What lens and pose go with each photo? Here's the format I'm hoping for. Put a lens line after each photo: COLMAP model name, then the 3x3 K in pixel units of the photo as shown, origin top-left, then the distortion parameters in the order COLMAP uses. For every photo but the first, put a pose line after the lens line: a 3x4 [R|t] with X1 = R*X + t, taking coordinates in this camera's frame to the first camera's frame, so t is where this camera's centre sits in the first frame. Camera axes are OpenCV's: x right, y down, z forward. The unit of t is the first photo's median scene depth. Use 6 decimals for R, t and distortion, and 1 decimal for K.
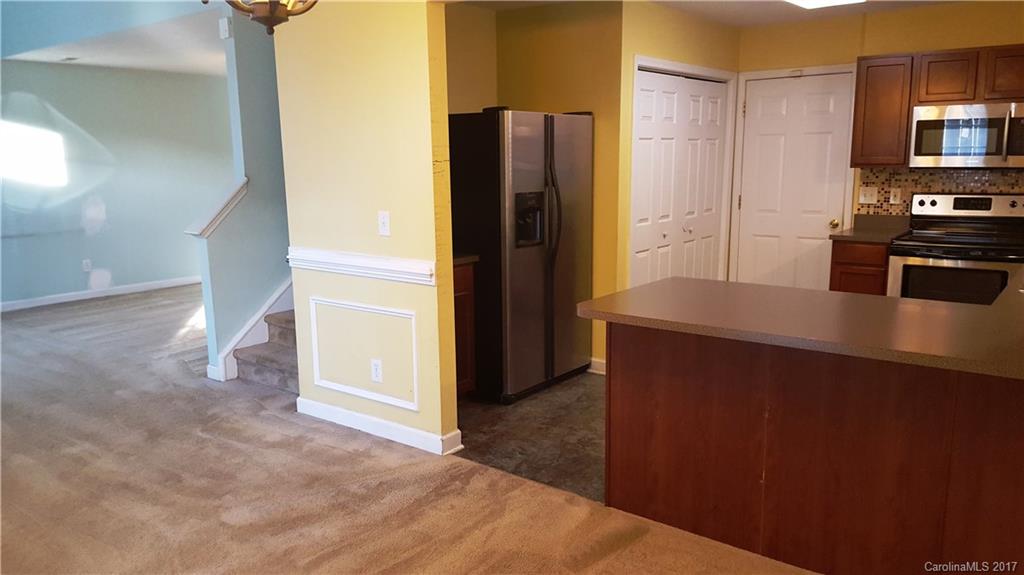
lens RADIAL K [[743.6, 0, 512.0], [0, 743.6, 287.5], [0, 0, 1]] dist [0.004521, 0.000163]
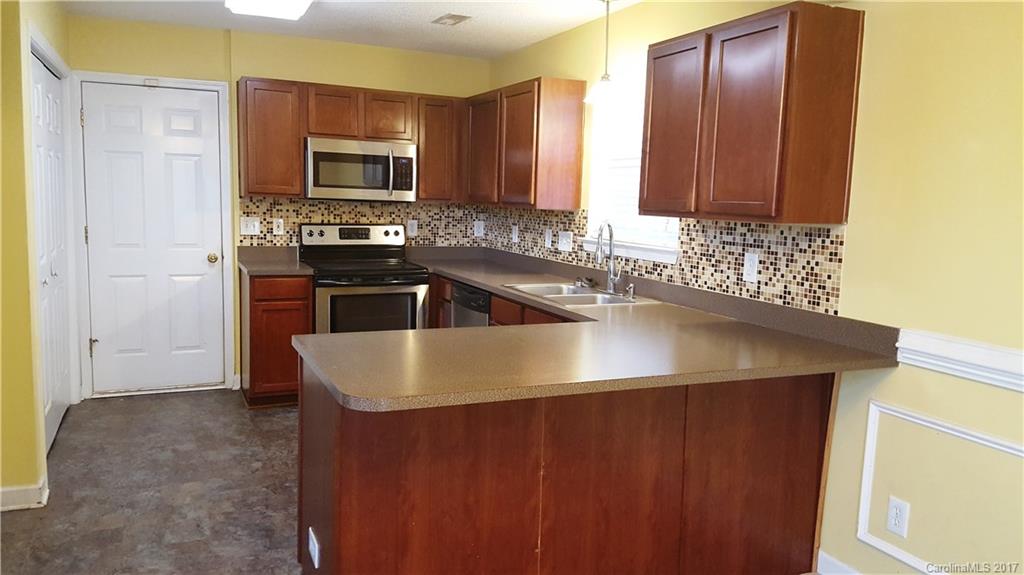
lens RADIAL K [[743.6, 0, 512.0], [0, 743.6, 287.5], [0, 0, 1]] dist [0.004521, 0.000163]
pose [[0.459875, -0.075729, 0.884748, -0.210815], [0.111675, 0.993378, 0.026981, -0.036378], [-0.880933, 0.086396, 0.465287, 0.288438]]
